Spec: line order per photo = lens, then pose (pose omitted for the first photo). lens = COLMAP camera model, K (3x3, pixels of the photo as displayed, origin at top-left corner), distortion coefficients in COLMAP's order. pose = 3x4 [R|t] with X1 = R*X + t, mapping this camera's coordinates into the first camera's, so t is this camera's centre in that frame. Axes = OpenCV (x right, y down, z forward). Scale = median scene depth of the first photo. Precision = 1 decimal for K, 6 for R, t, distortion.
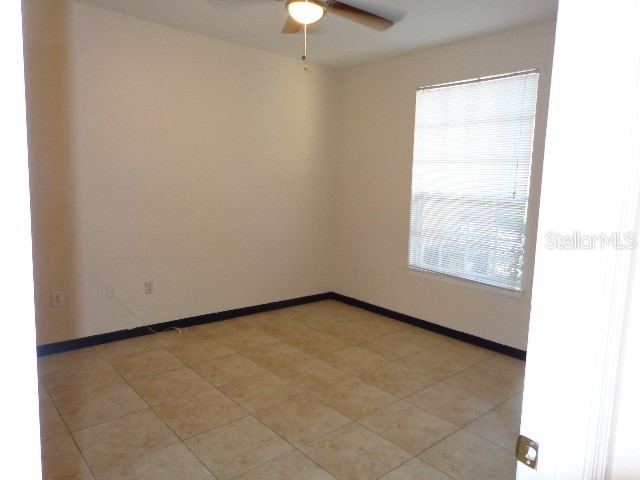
lens RADIAL K [[444.5, 0, 320.7], [0, 444.5, 240.1], [0, 0, 1]] dist [0.000269, 0.004470]
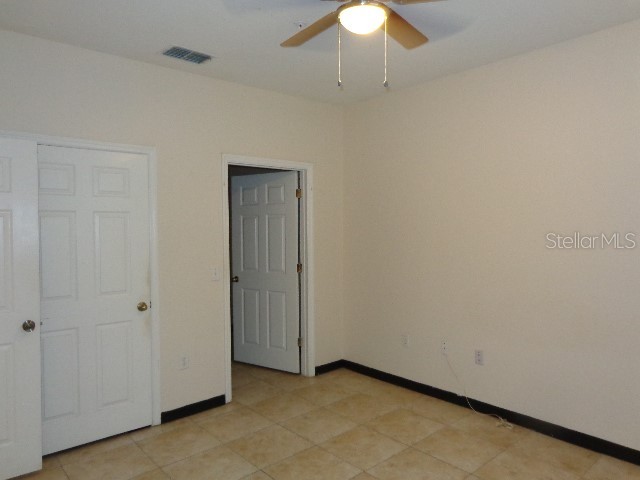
lens RADIAL K [[444.5, 0, 323.8], [0, 444.5, 239.3], [0, 0, 1]] dist [0.000269, 0.004470]
pose [[0.014293, -0.000016, -0.999898, 0.598457], [-0.120169, 0.992752, -0.001734, -0.107379], [0.992651, 0.120181, 0.014188, 0.784230]]
